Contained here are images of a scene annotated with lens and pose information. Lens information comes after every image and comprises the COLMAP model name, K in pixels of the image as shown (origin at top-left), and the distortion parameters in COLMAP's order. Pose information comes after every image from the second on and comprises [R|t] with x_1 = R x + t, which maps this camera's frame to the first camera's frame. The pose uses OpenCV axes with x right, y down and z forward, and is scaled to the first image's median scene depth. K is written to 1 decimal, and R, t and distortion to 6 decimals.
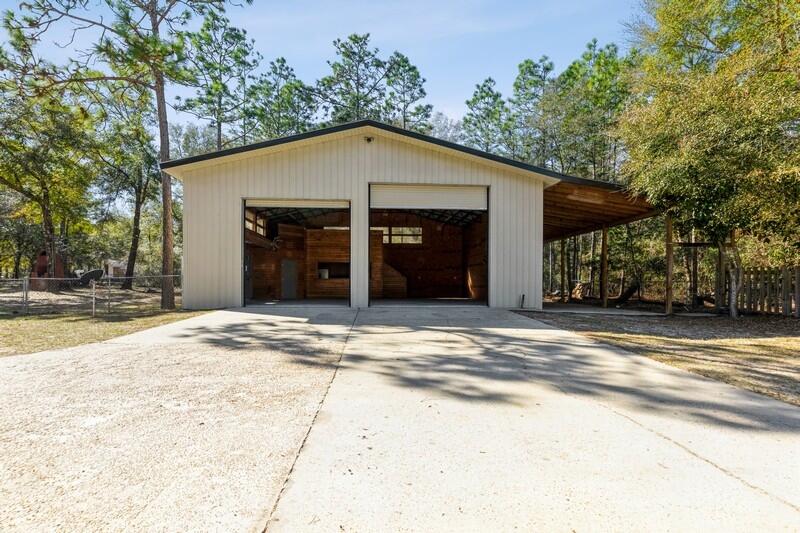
lens RADIAL K [[393.0, 0, 399.8], [0, 393.0, 281.7], [0, 0, 1]] dist [0.019561, 0.000064]
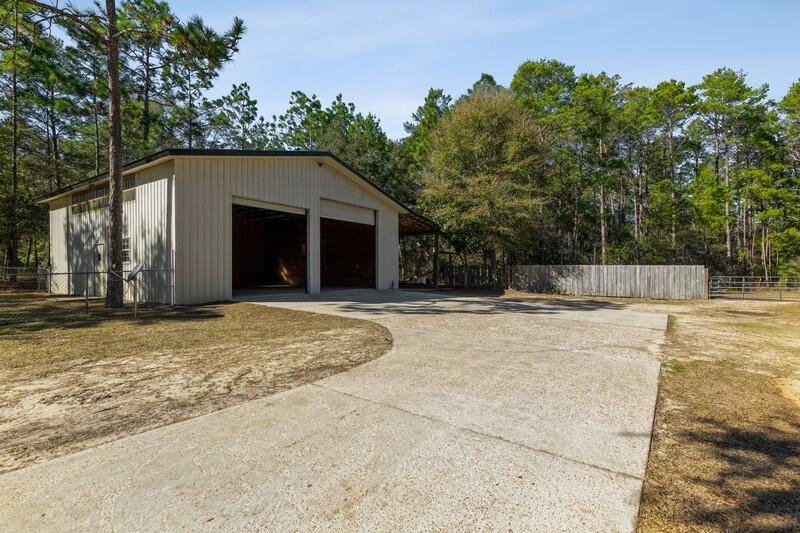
lens RADIAL K [[406.1, 0, 400.0], [0, 406.1, 266.5], [0, 0, 1]] dist [-0.000348, -0.000054]
pose [[0.608965, 0.004481, 0.793185, -0.955516], [0.000542, 0.999981, -0.006065, -0.015561], [-0.793197, 0.004123, 0.608951, -0.021603]]
